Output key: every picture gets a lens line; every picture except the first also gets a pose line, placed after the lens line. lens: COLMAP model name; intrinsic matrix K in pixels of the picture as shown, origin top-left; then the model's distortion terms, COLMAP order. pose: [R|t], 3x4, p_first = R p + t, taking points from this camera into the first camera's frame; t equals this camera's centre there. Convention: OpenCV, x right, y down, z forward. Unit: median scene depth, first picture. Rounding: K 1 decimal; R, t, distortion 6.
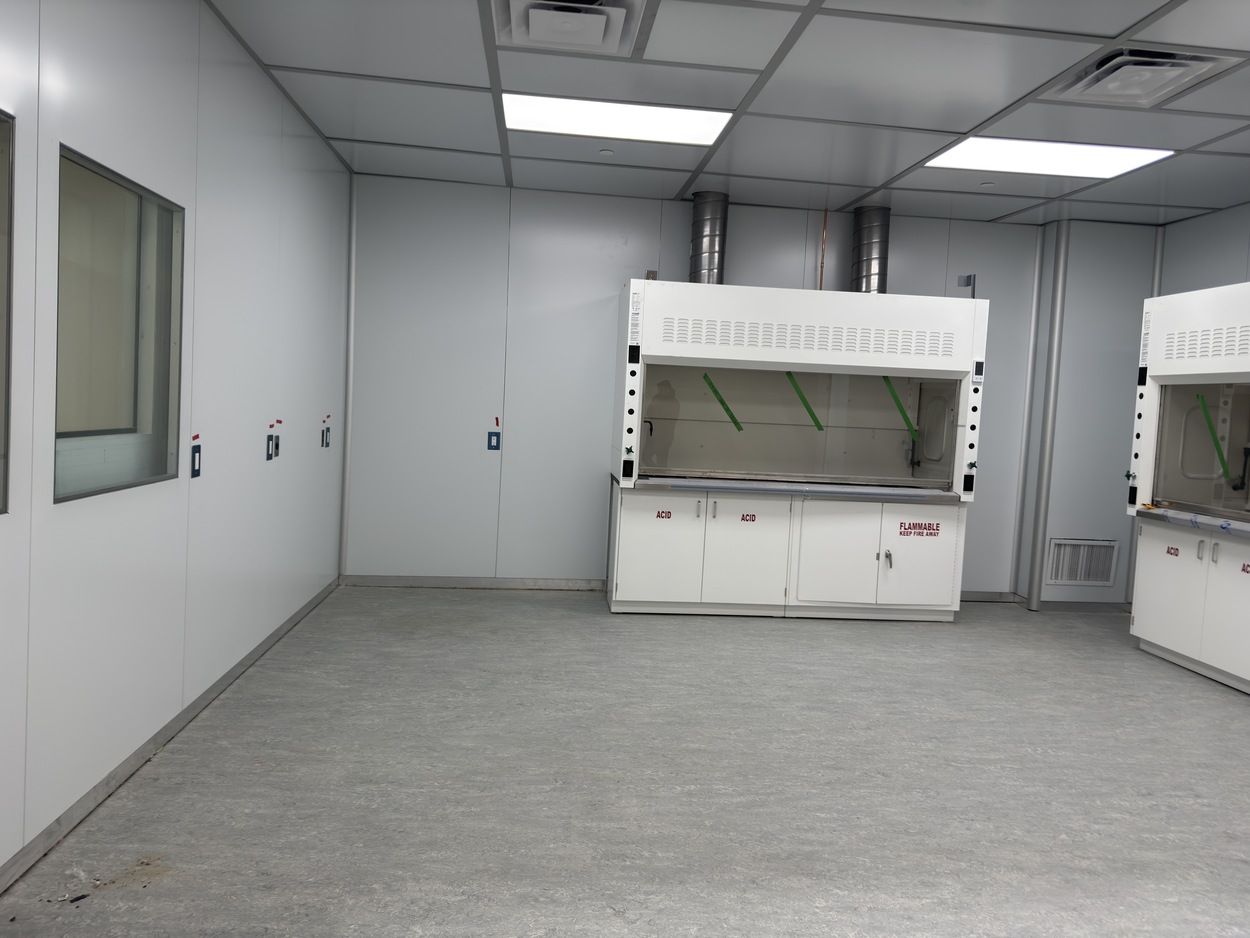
lens RADIAL K [[868.7, 0, 636.9], [0, 868.7, 437.7], [0, 0, 1]] dist [0.023903, -0.033288]
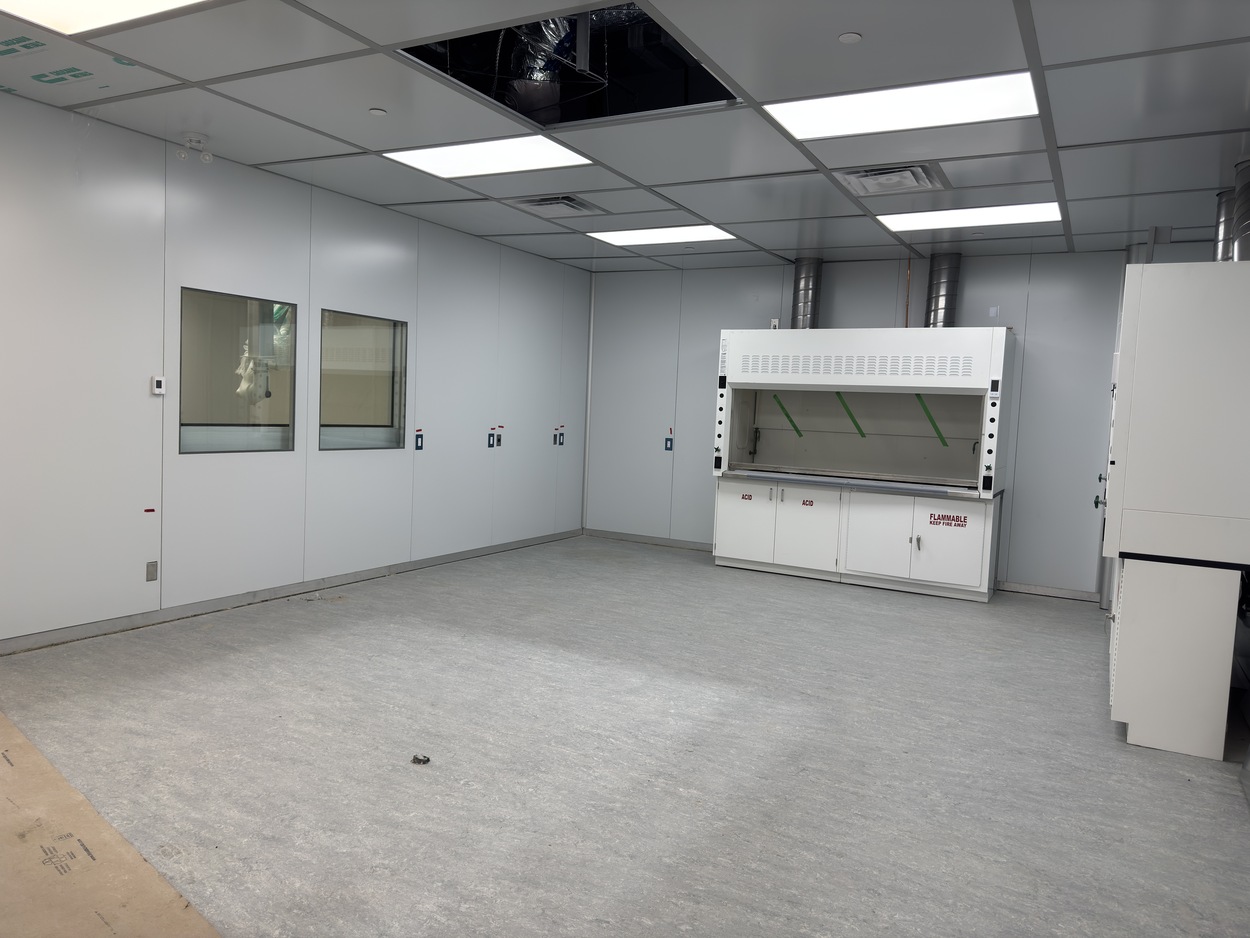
lens RADIAL K [[868.7, 0, 618.4], [0, 868.7, 469.2], [0, 0, 1]] dist [0.023903, -0.033288]
pose [[0.815512, 0.029473, -0.577989, 0.662498], [-0.026689, 0.999555, 0.013313, 0.031181], [0.578124, 0.004569, 0.815936, -0.252481]]
